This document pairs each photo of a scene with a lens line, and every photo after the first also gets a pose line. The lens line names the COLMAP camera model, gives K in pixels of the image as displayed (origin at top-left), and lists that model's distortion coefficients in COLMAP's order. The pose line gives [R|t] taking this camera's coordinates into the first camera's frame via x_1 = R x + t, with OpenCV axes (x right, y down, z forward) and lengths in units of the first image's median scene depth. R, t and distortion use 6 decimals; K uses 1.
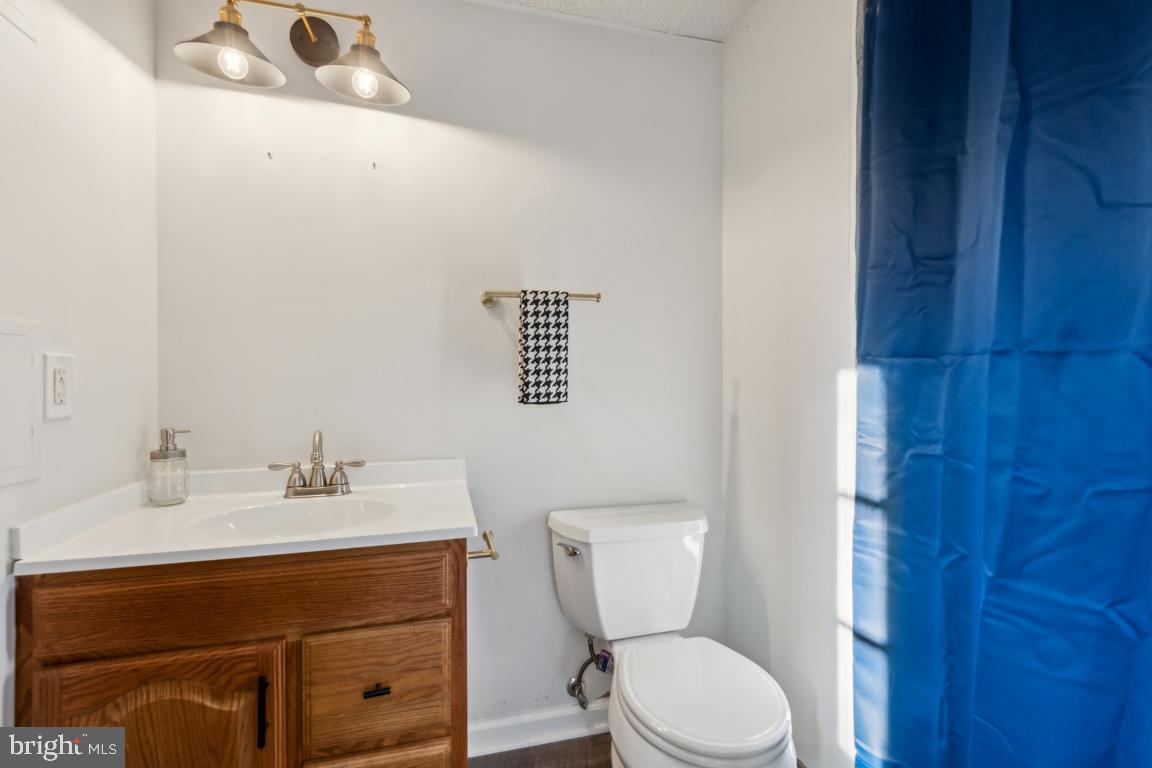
lens RADIAL K [[518.0, 0, 578.9], [0, 518.0, 385.1], [0, 0, 1]] dist [0.030098, -0.012935]
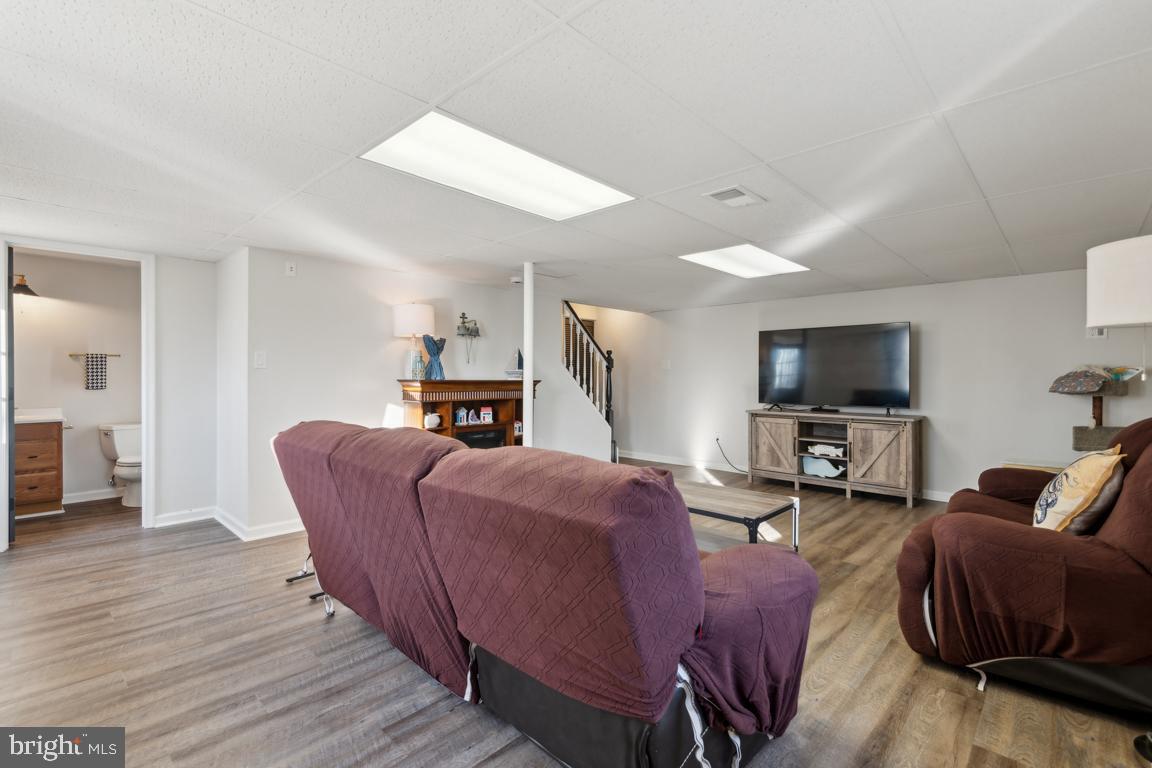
lens RADIAL K [[518.0, 0, 569.7], [0, 518.0, 383.6], [0, 0, 1]] dist [0.030098, -0.012935]
pose [[0.856240, -0.001827, 0.516575, 0.773461], [0.004920, 0.999977, -0.004620, 0.031105], [-0.516555, 0.006497, 0.856229, -3.352418]]
